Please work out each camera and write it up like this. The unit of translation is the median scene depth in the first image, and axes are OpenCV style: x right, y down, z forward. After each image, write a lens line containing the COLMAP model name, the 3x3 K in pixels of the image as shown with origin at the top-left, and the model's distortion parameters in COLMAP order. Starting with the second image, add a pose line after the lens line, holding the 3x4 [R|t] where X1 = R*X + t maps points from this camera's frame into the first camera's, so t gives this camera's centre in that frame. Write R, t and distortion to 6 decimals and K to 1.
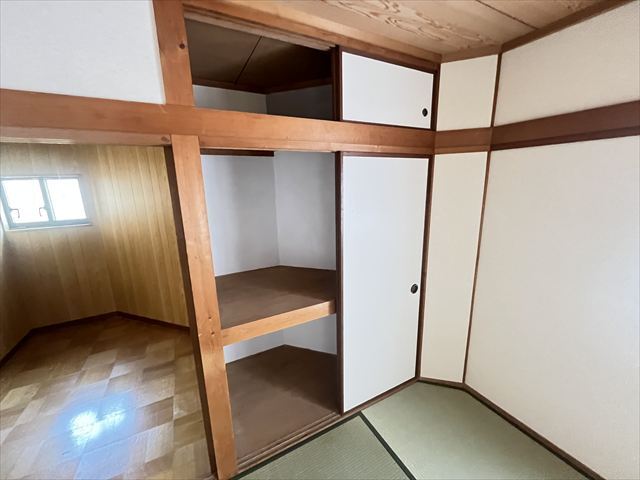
lens RADIAL K [[260.2, 0, 319.1], [0, 260.2, 241.3], [0, 0, 1]] dist [-0.000772, -0.000143]
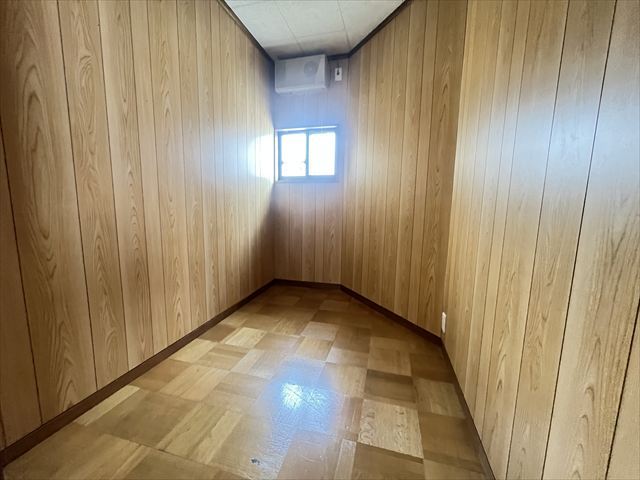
lens RADIAL K [[260.2, 0, 315.6], [0, 260.2, 241.7], [0, 0, 1]] dist [-0.000772, -0.000143]
pose [[0.723488, 0.131352, -0.677725, -0.351558], [-0.185055, 0.982703, -0.007090, 0.197194], [0.665071, 0.130546, 0.735281, 0.378392]]
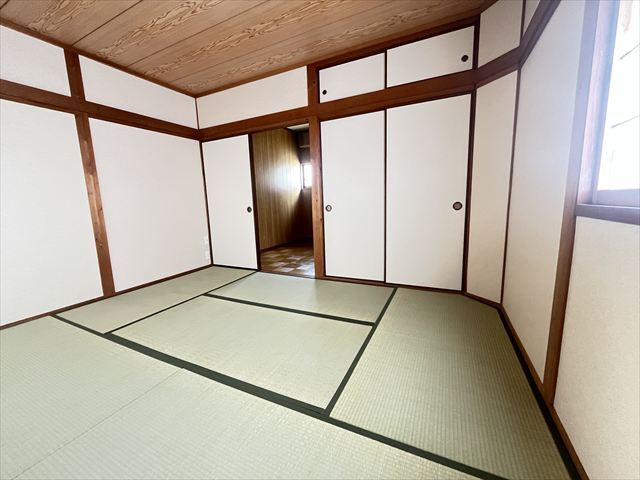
lens RADIAL K [[260.2, 0, 318.5], [0, 260.2, 239.1], [0, 0, 1]] dist [-0.000772, -0.000143]
pose [[0.582840, 0.124887, -0.802932, 0.737174], [-0.155415, 0.987010, 0.040704, 0.291157], [0.797586, 0.101064, 0.594679, -0.162239]]
